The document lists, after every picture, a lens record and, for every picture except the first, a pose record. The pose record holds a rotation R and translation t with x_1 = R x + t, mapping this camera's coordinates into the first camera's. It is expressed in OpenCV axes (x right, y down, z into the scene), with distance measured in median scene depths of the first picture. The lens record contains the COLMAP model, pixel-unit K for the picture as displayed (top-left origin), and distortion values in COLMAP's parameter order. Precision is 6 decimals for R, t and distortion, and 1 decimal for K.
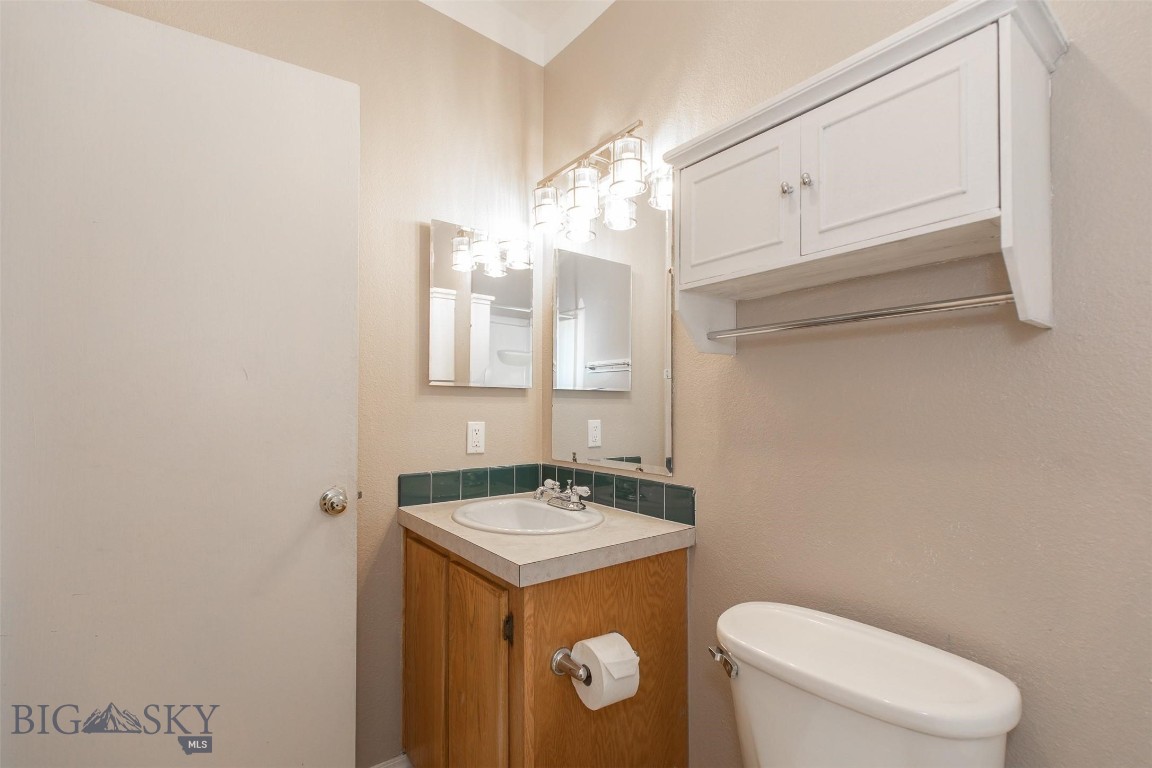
lens RADIAL K [[524.3, 0, 580.1], [0, 524.3, 392.5], [0, 0, 1]] dist [0.014878, -0.002700]
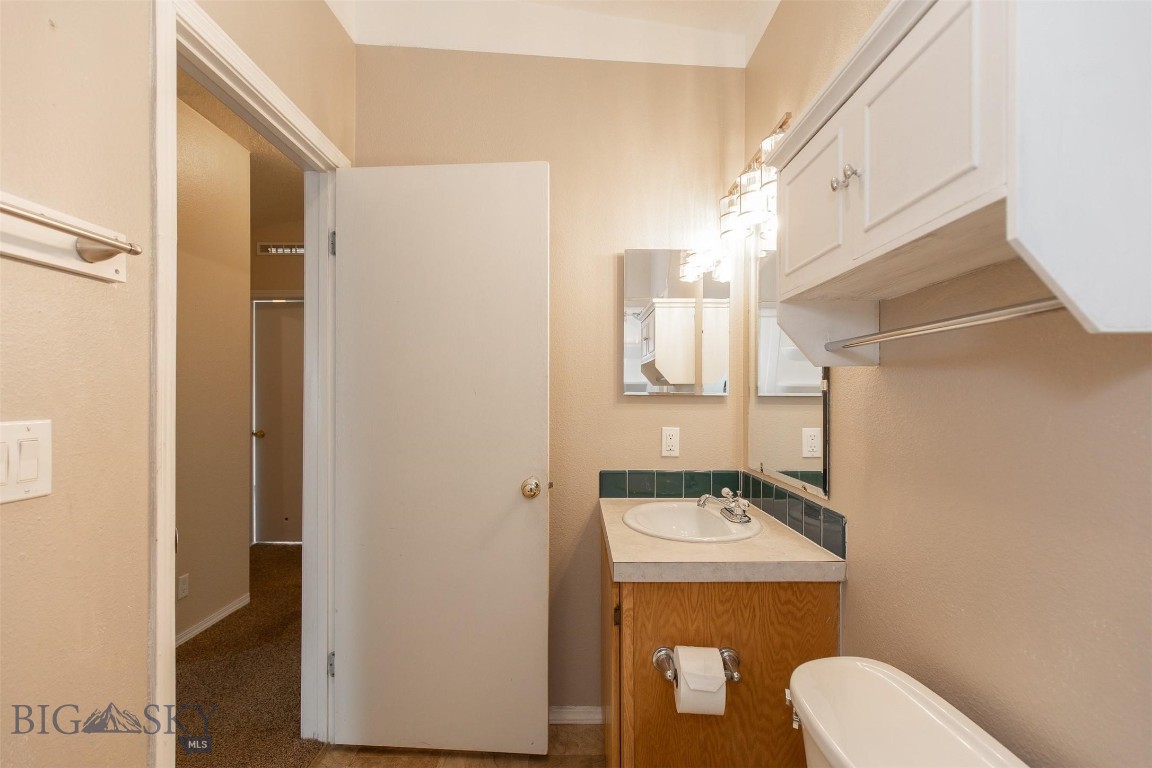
lens RADIAL K [[524.3, 0, 584.7], [0, 524.3, 387.0], [0, 0, 1]] dist [0.014878, -0.002700]
pose [[0.800449, -0.010570, -0.599308, 0.421248], [0.016077, 0.999863, 0.003838, -0.046922], [0.599186, -0.012707, 0.800509, 0.039989]]
